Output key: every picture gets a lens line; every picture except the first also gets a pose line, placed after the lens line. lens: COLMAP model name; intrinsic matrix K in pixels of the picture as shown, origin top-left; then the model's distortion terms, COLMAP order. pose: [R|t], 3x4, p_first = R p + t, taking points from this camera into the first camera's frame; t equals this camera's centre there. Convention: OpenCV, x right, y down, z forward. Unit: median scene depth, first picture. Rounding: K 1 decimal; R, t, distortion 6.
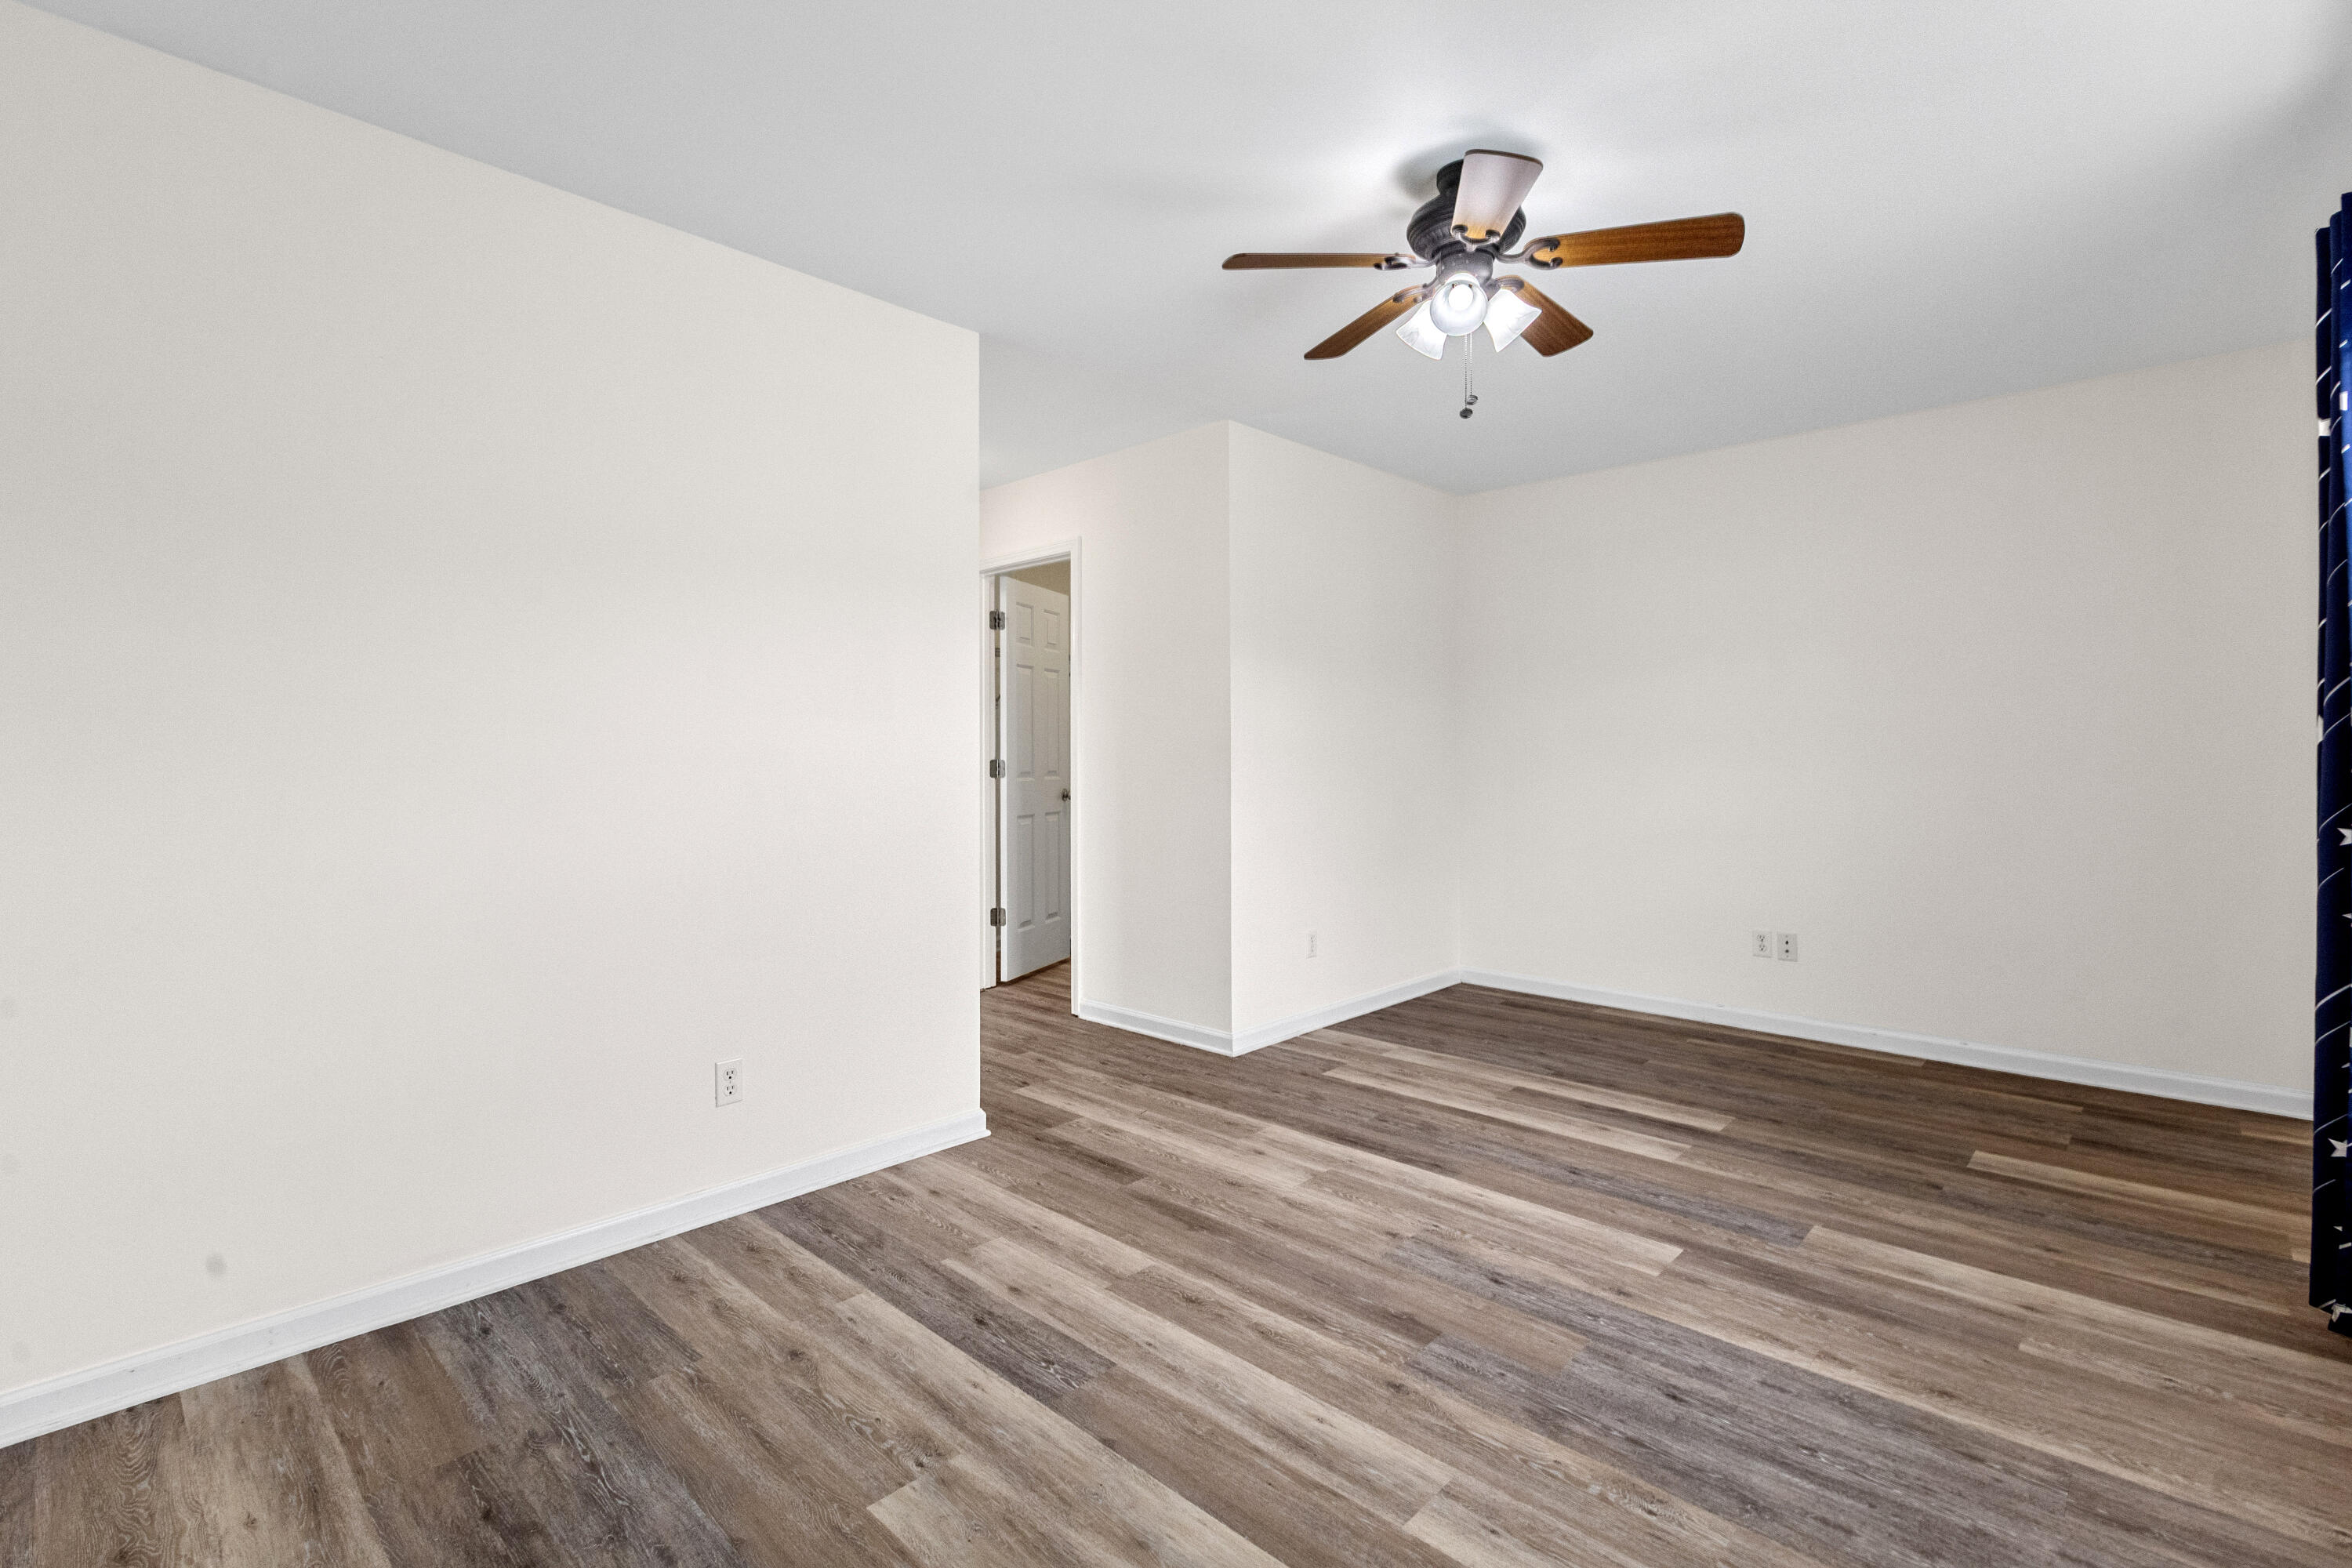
lens RADIAL K [[1075.1, 0, 1168.0], [0, 1075.1, 763.5], [0, 0, 1]] dist [-0.000204, -0.000595]
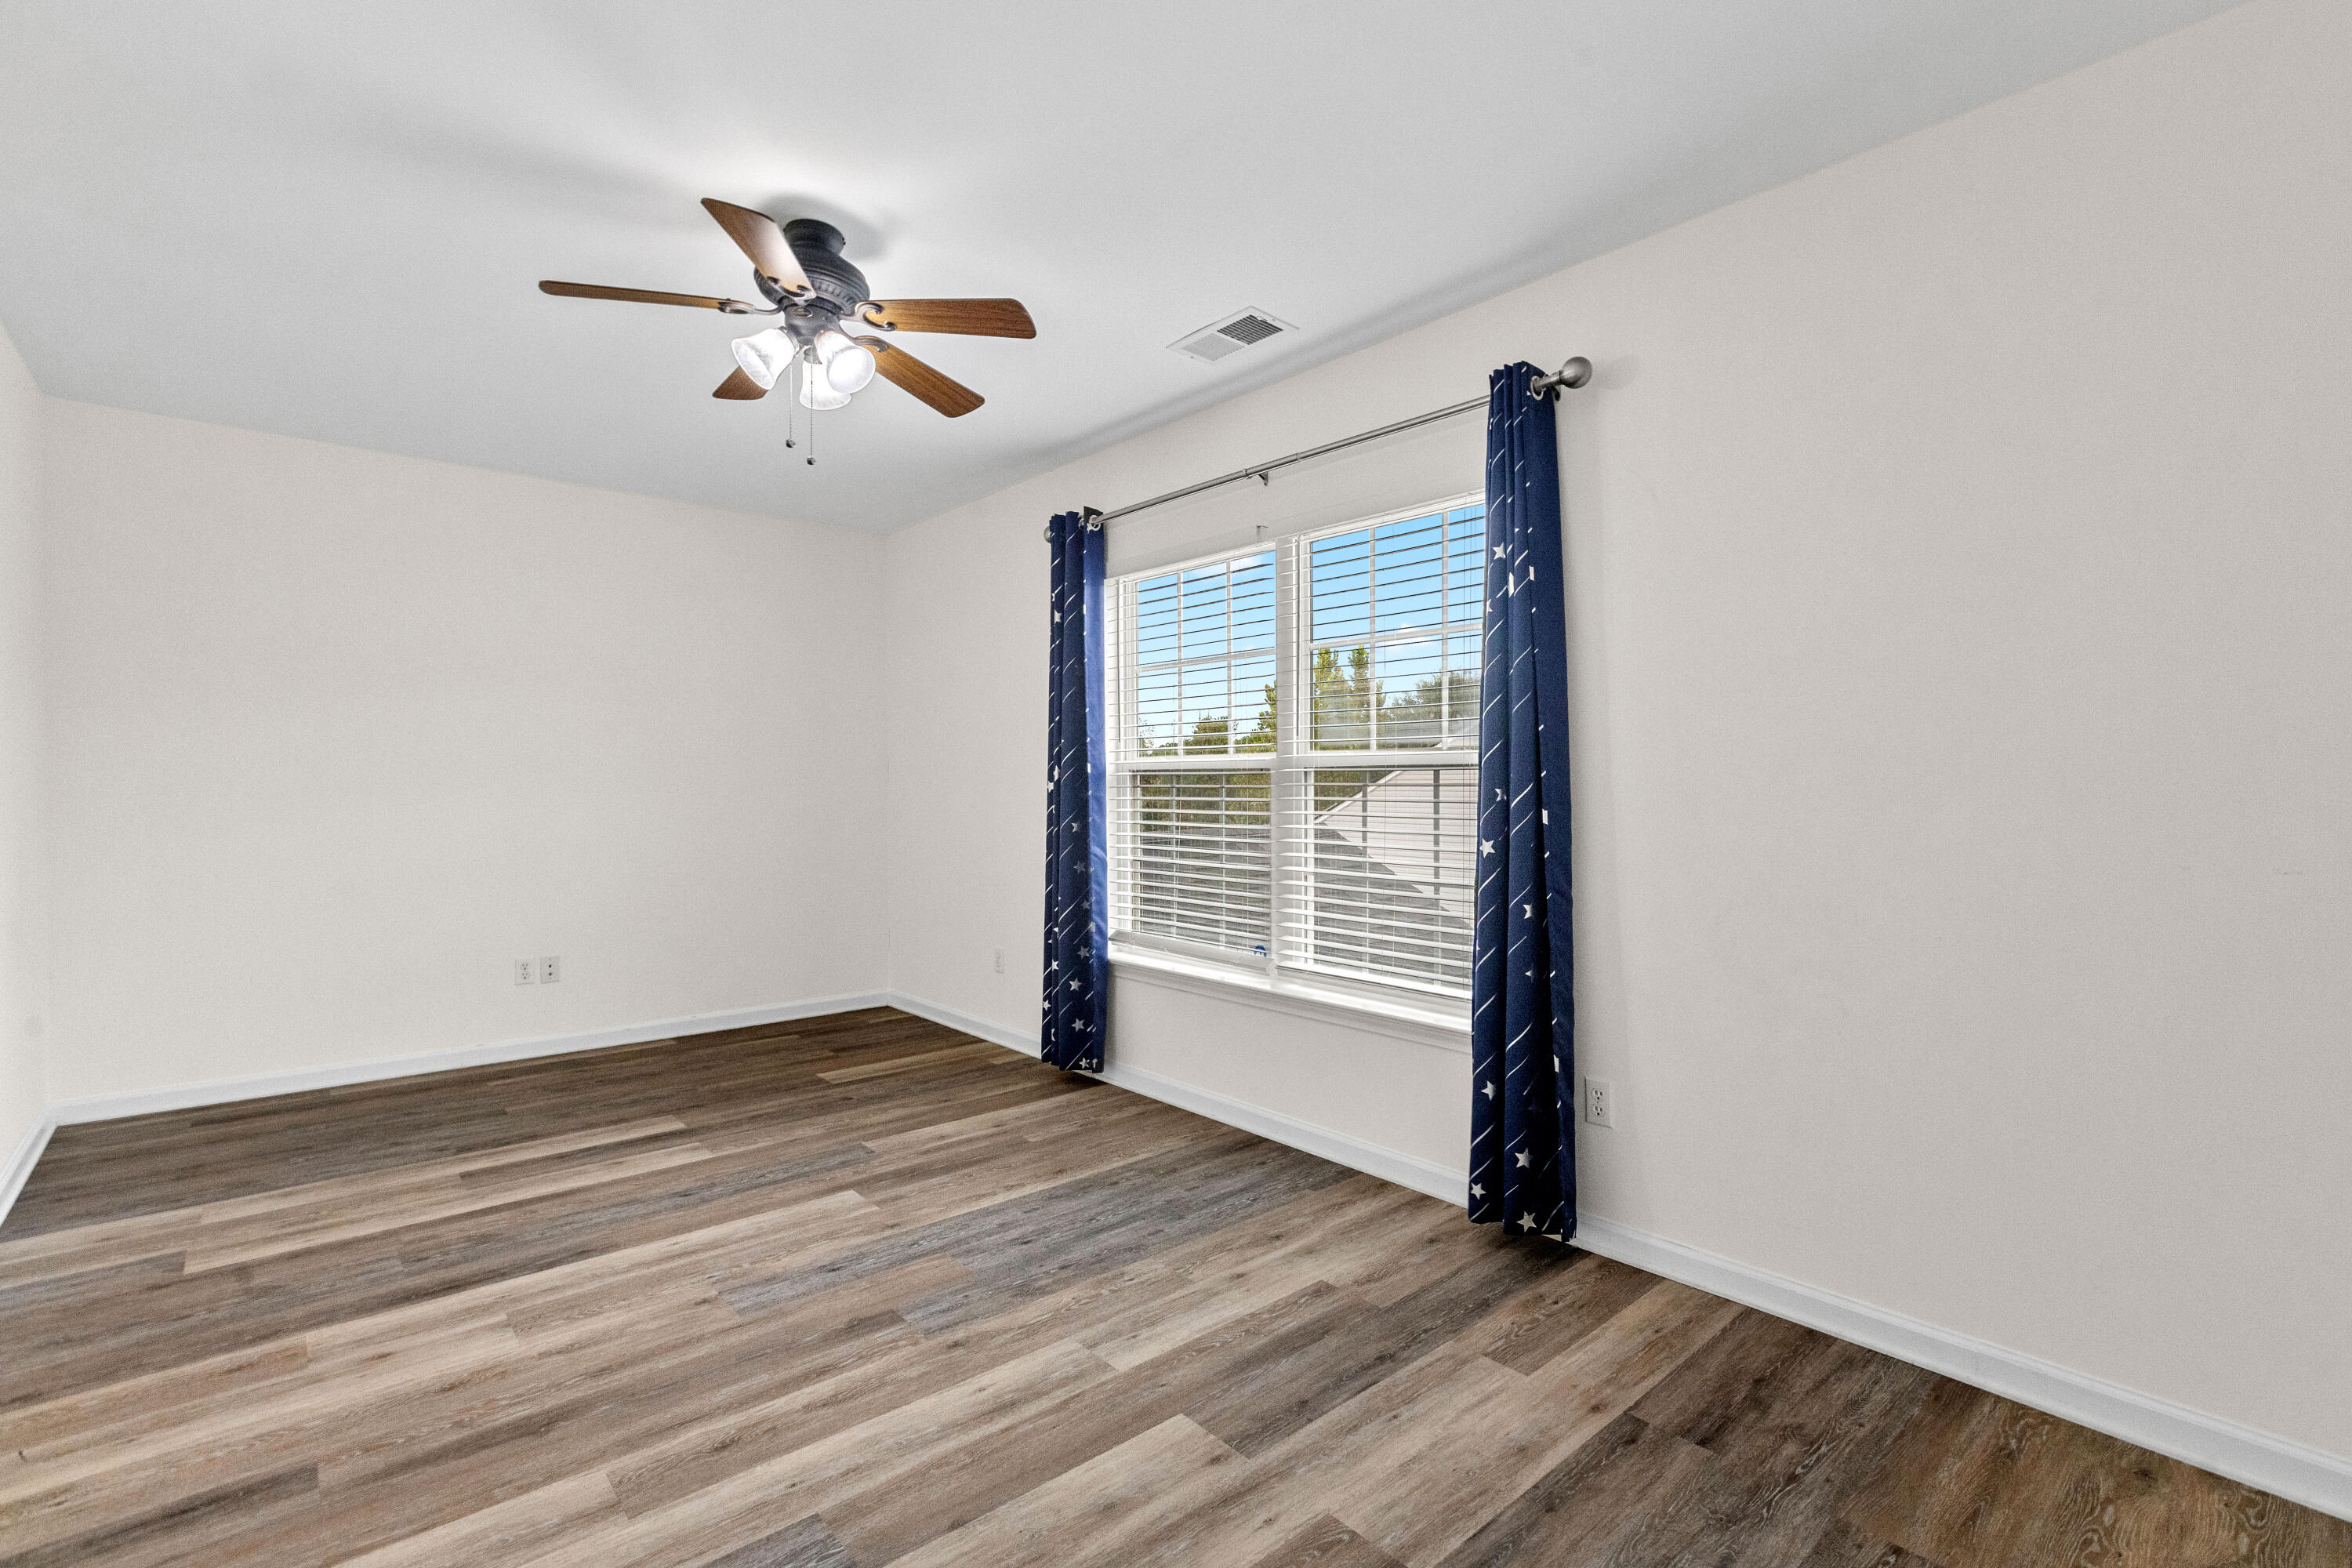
lens RADIAL K [[1075.1, 0, 1168.0], [0, 1075.1, 763.5], [0, 0, 1]] dist [-0.000204, -0.000595]
pose [[0.078766, 0.020692, 0.996678, -0.685774], [0.008484, 0.999734, -0.021425, -0.003190], [-0.996857, 0.010143, 0.078570, 0.516154]]
